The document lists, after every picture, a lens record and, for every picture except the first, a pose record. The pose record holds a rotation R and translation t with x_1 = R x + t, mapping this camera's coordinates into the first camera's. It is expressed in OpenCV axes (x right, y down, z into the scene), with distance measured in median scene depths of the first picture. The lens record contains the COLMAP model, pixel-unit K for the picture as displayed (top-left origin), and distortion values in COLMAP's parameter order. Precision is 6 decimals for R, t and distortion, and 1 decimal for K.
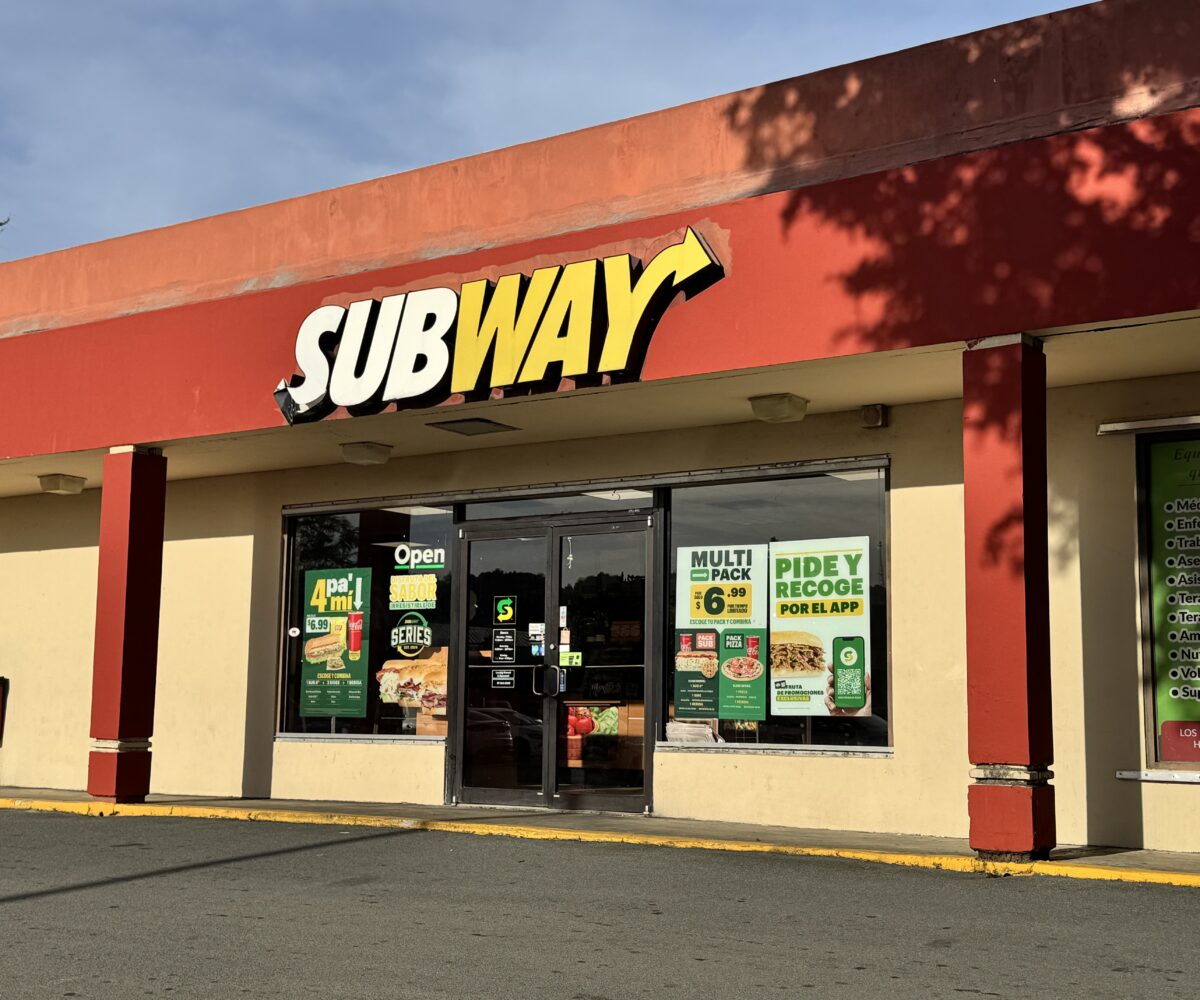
lens RADIAL K [[1669.9, 0, 599.1], [0, 1669.9, 518.4], [0, 0, 1]] dist [0.115741, 0.059823]
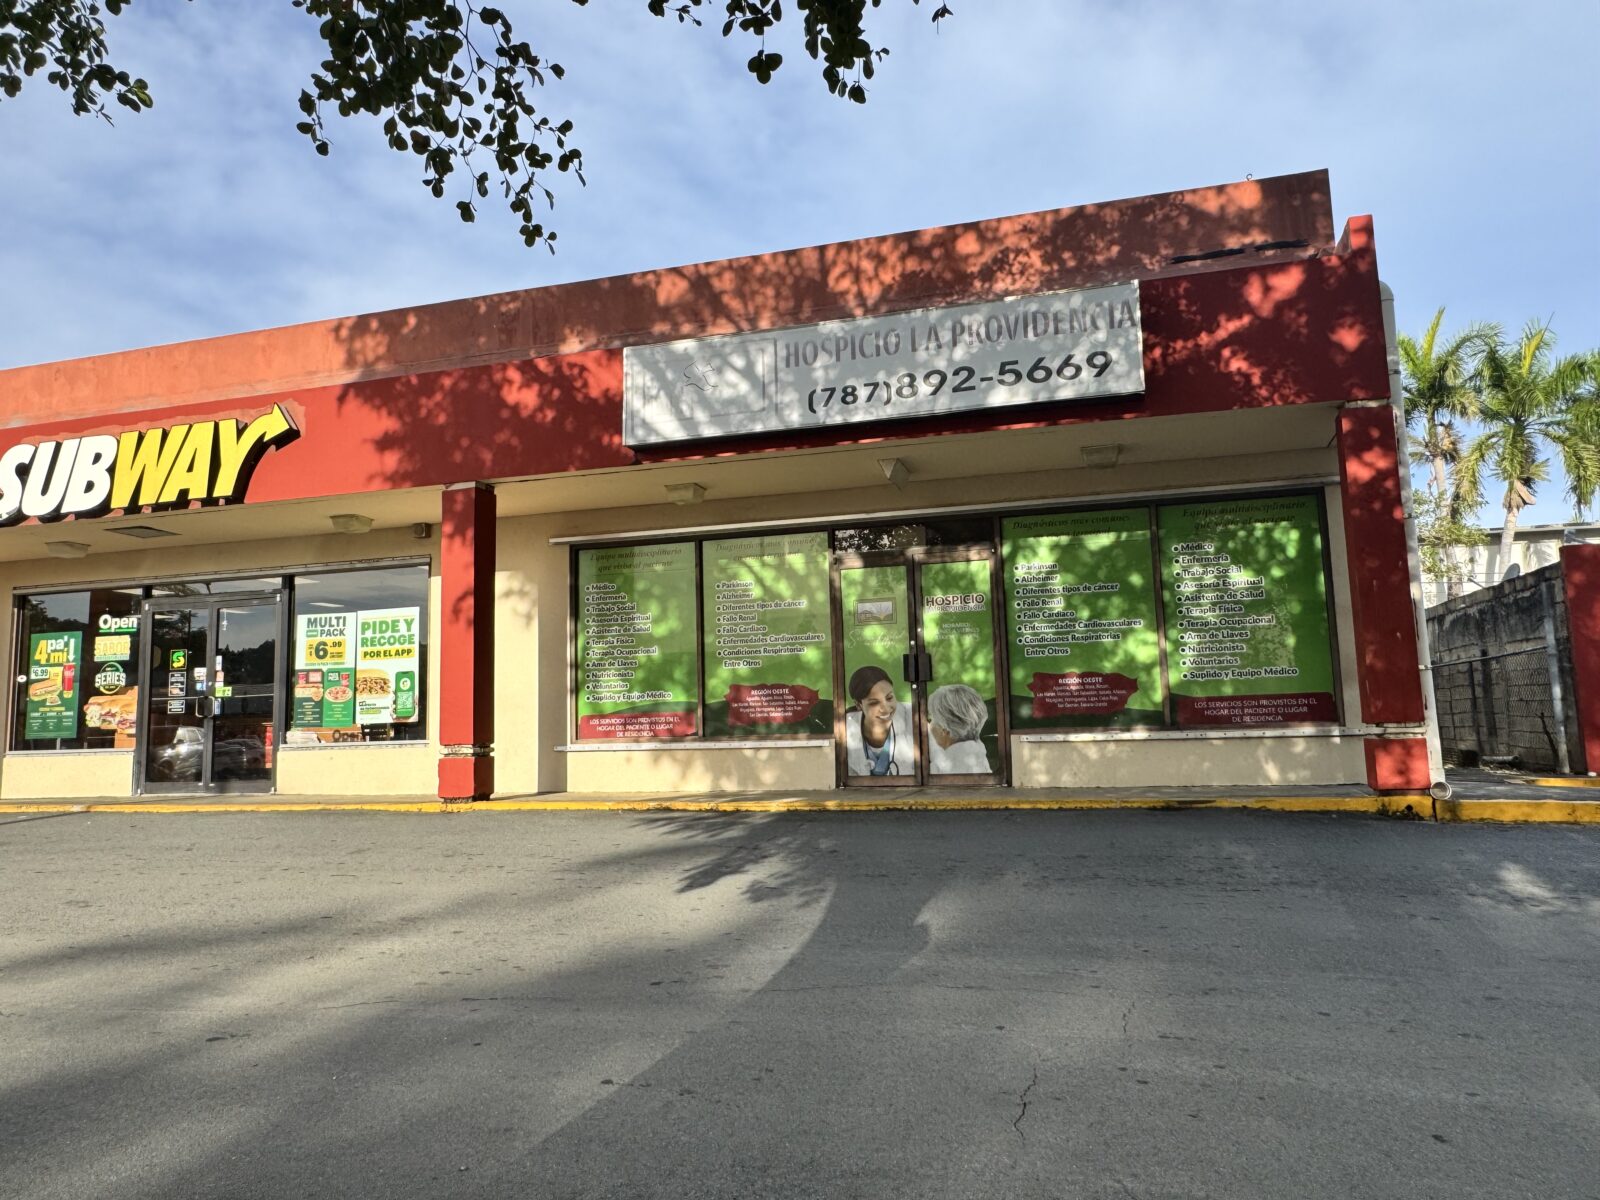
lens RADIAL K [[1103.6, 0, 800.0], [0, 1103.6, 600.0], [0, 0, 1]] dist [-0.003562, 0.003222]
pose [[0.943716, -0.000636, 0.330757, 0.152796], [0.001281, 0.999998, -0.001733, 0.006230], [-0.330755, 0.002059, 0.943714, -0.089985]]
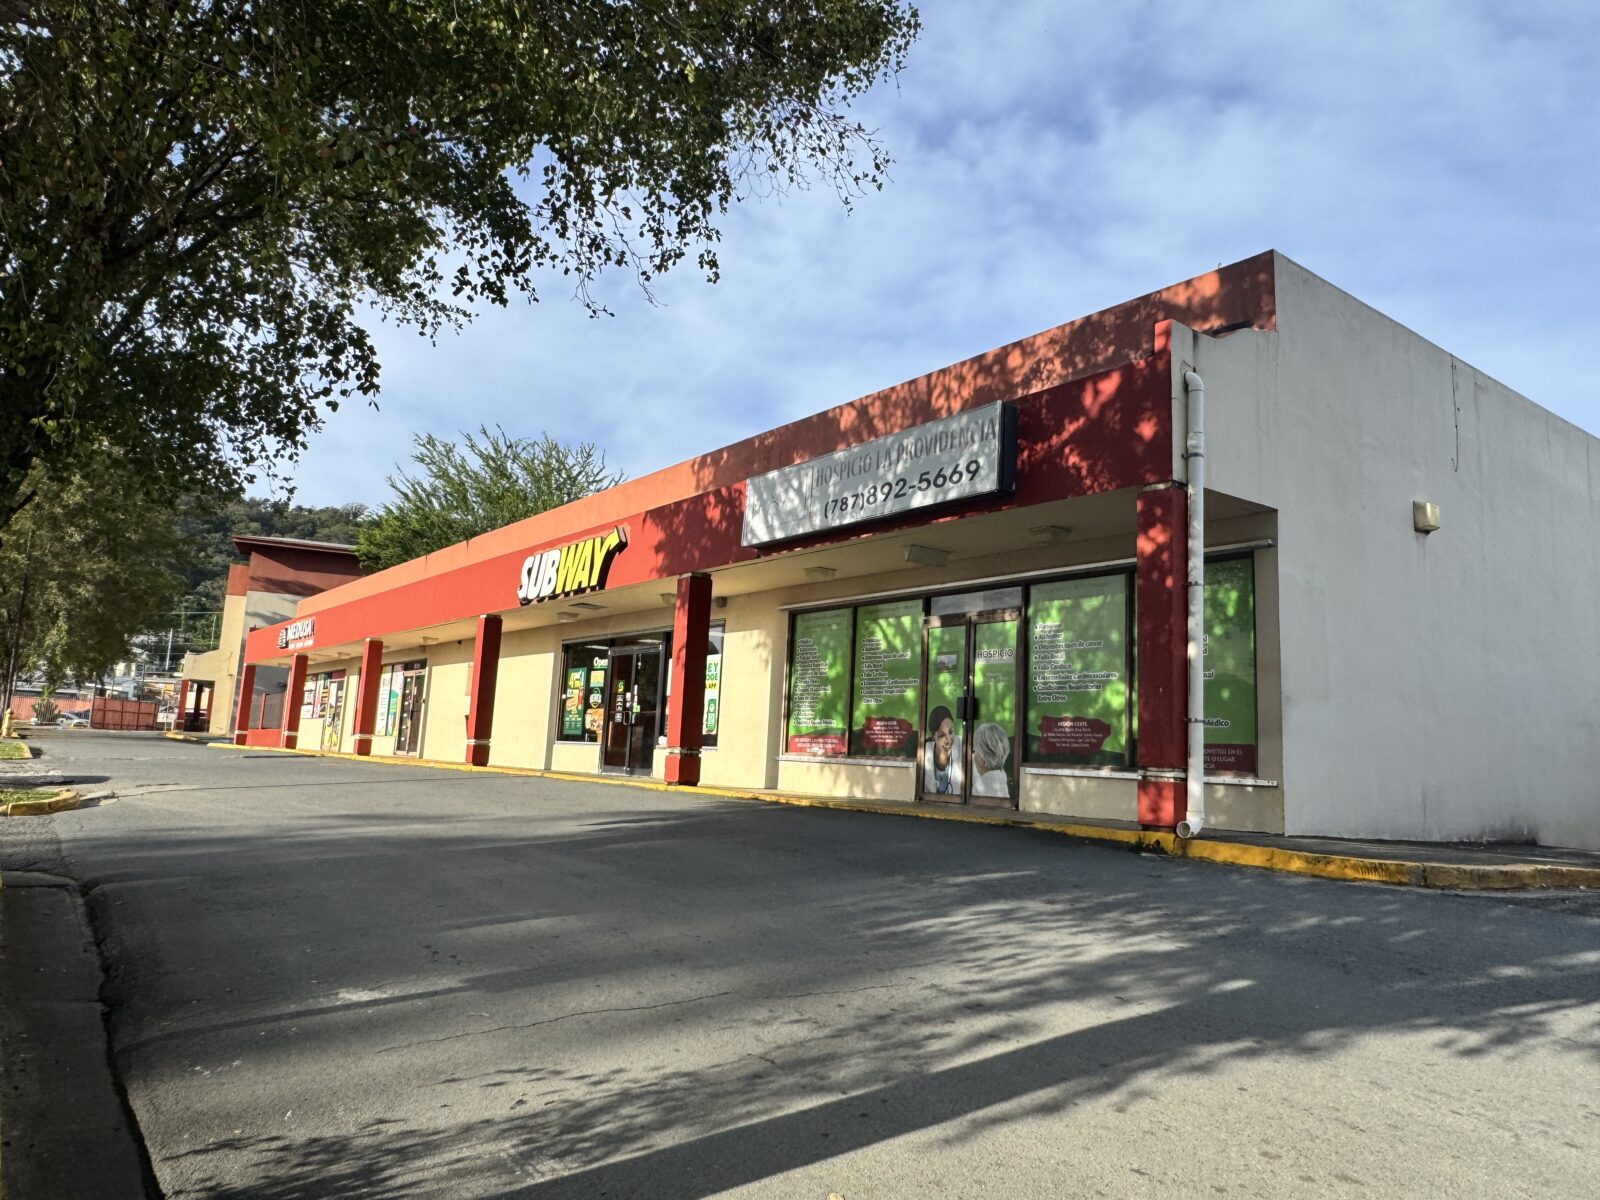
lens RADIAL K [[1103.6, 0, 800.0], [0, 1103.6, 600.0], [0, 0, 1]] dist [-0.003562, 0.003222]
pose [[0.951405, -0.011337, -0.307735, 0.705567], [-0.000422, 0.999273, -0.038117, -0.005880], [0.307943, 0.036395, 0.950708, -0.376787]]
